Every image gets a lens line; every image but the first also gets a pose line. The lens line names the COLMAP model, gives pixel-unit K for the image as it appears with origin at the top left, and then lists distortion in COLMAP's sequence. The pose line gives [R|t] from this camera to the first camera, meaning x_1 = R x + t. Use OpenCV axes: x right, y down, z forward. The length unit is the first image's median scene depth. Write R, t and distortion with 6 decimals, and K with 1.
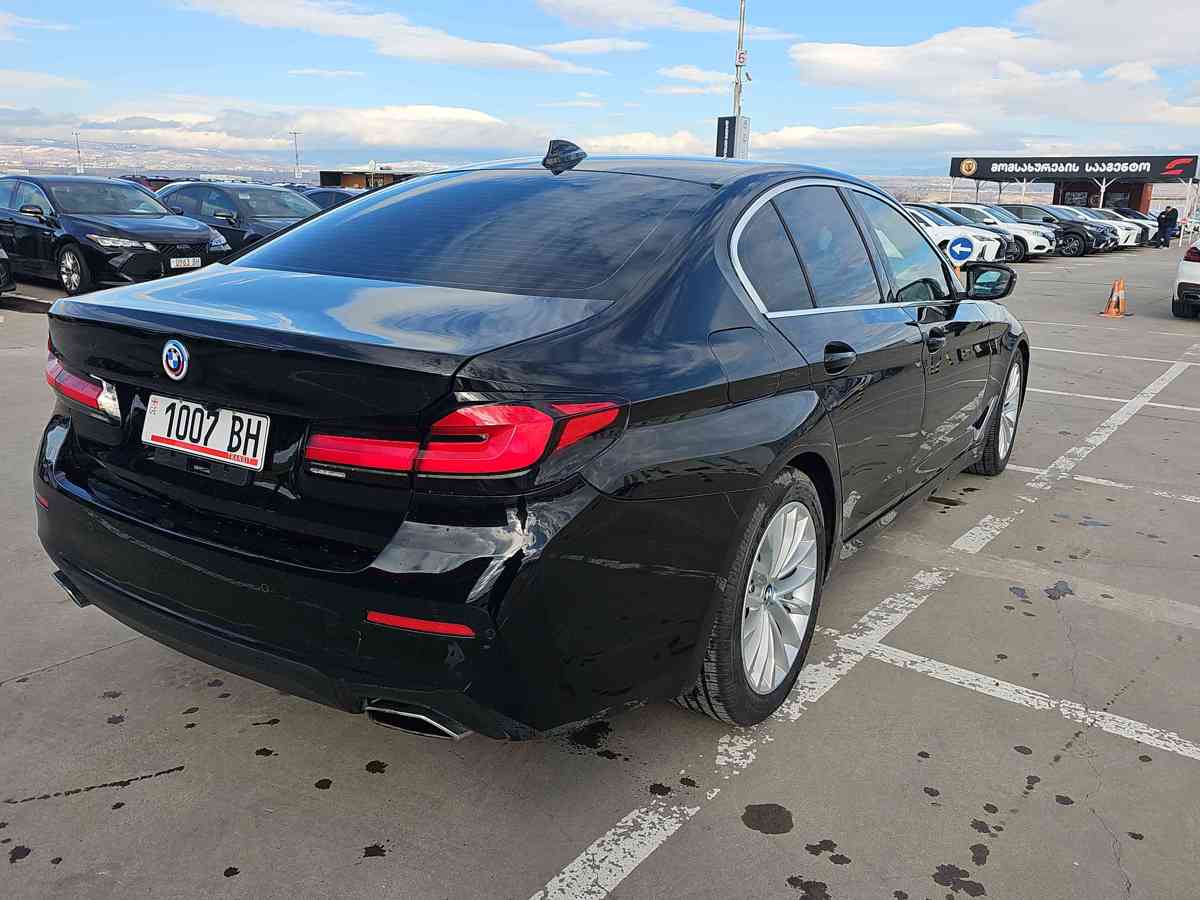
lens RADIAL K [[940.4, 0, 593.7], [0, 940.4, 439.3], [0, 0, 1]] dist [0.068350, -0.071649]
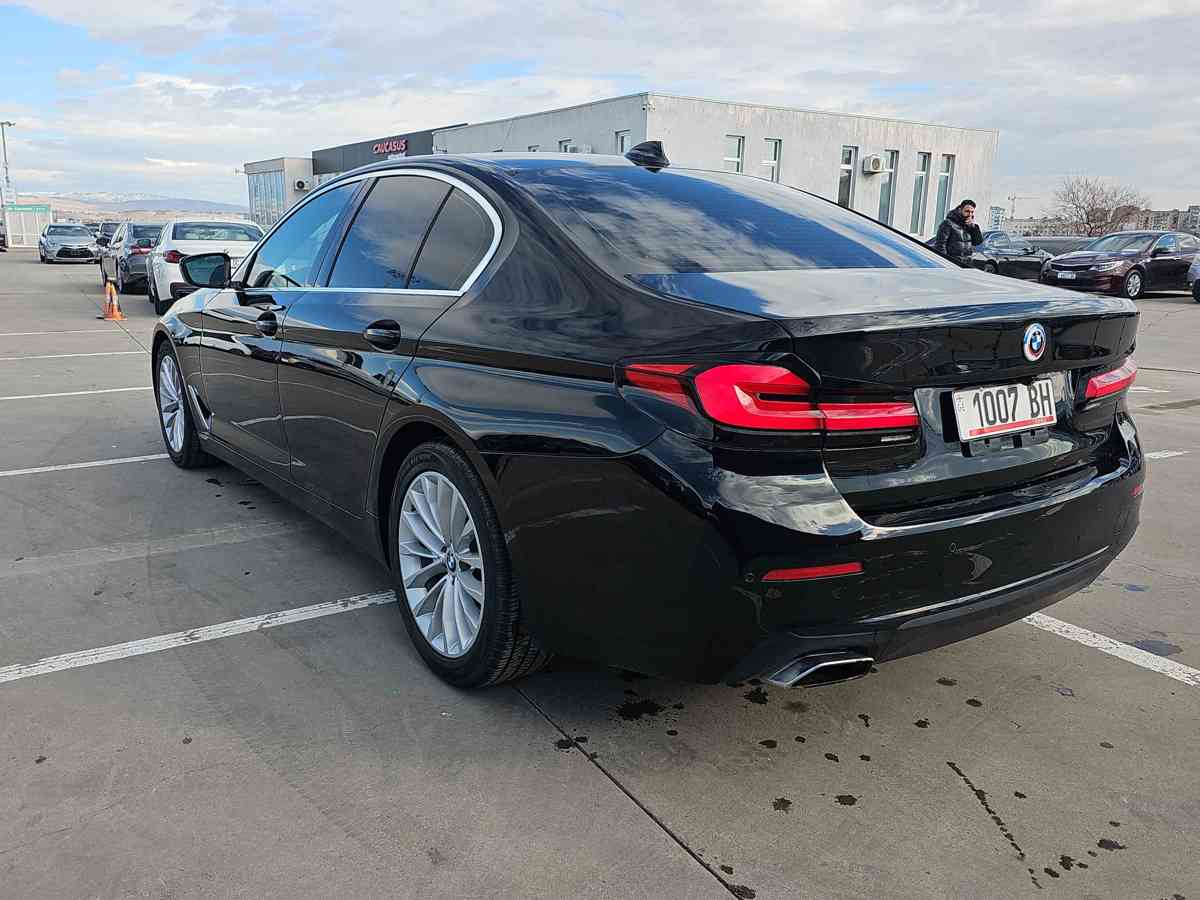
lens RADIAL K [[940.4, 0, 576.6], [0, 940.4, 450.7], [0, 0, 1]] dist [0.068350, -0.071649]
pose [[0.375581, -0.220805, 0.900102, -1.592419], [0.218564, 0.964914, 0.145505, -0.229295], [-0.900649, 0.142081, 0.410663, 1.014801]]
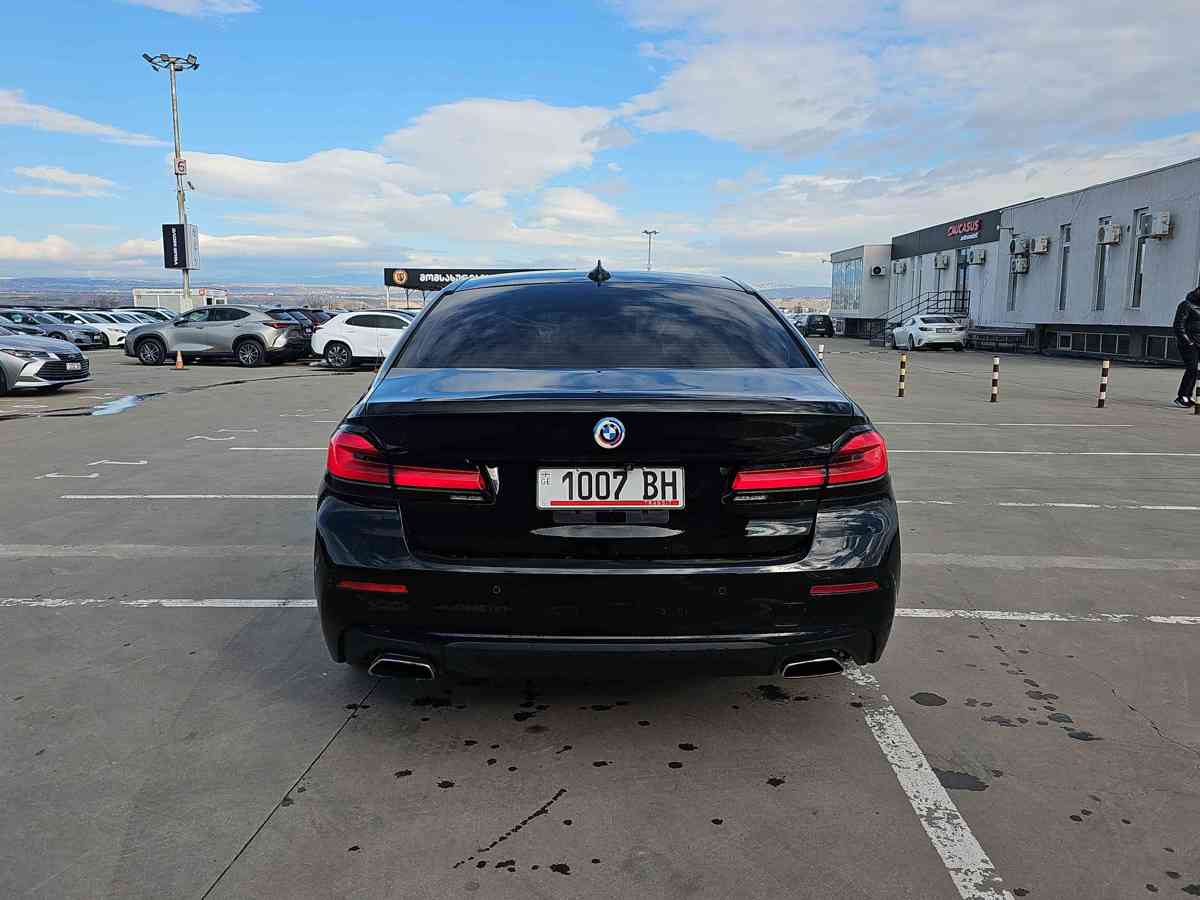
lens RADIAL K [[940.4, 0, 581.0], [0, 940.4, 431.4], [0, 0, 1]] dist [0.068350, -0.071649]
pose [[0.837198, -0.090819, 0.539307, -1.130120], [0.152679, 0.985721, -0.071017, -0.001051], [-0.525156, 0.141796, 0.839110, -0.048945]]
